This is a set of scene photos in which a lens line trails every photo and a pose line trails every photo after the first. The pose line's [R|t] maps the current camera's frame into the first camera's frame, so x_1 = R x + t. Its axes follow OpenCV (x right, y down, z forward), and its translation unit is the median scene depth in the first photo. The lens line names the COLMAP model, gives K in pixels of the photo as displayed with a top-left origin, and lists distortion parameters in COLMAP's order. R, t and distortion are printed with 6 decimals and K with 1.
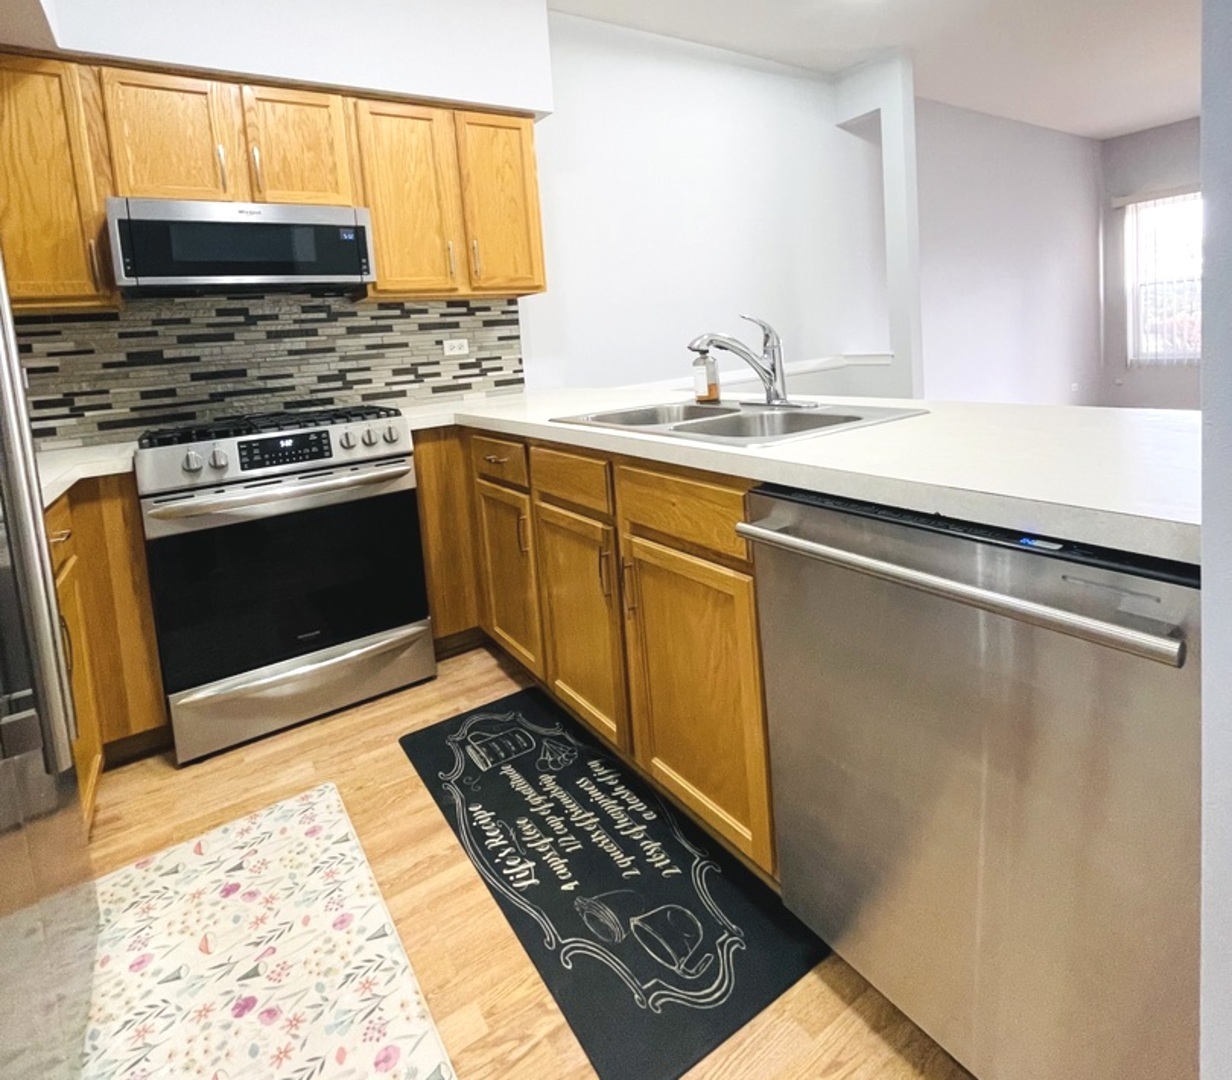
lens RADIAL K [[734.5, 0, 656.0], [0, 734.5, 539.1], [0, 0, 1]] dist [-0.005428, 0.001996]
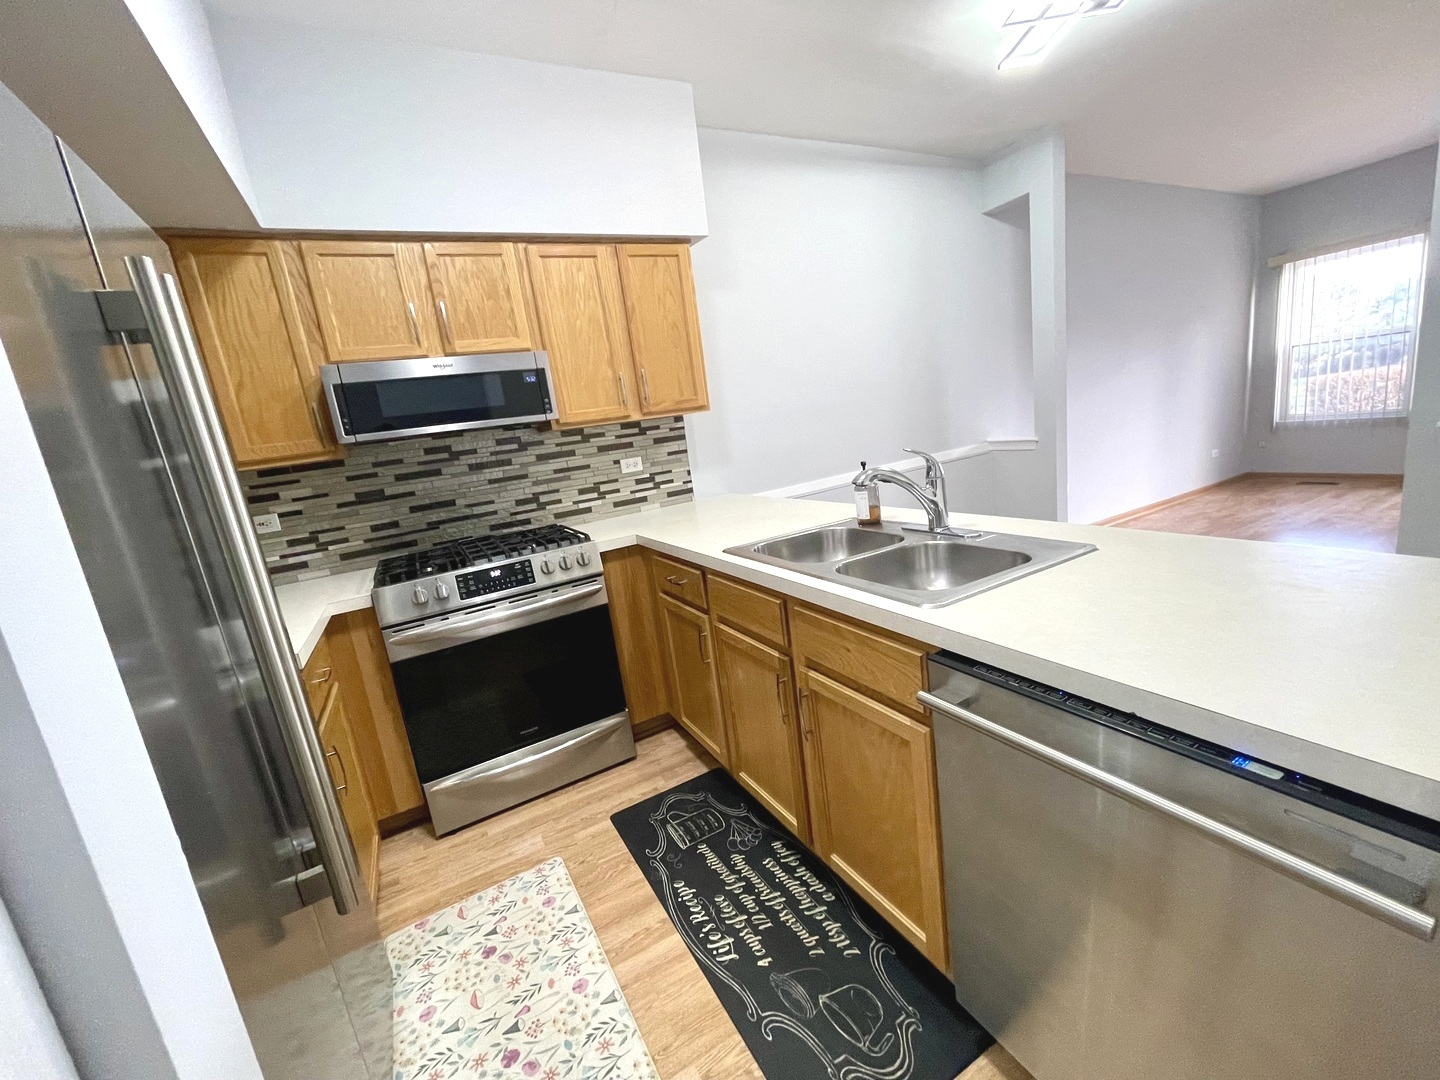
lens RADIAL K [[582.9, 0, 716.9], [0, 582.9, 539.2], [0, 0, 1]] dist [-0.001049, -0.000167]
pose [[0.994727, -0.035932, -0.096056, -0.070121], [0.048067, 0.990715, 0.127173, -0.286111], [0.090594, -0.131120, 0.987218, 0.138647]]
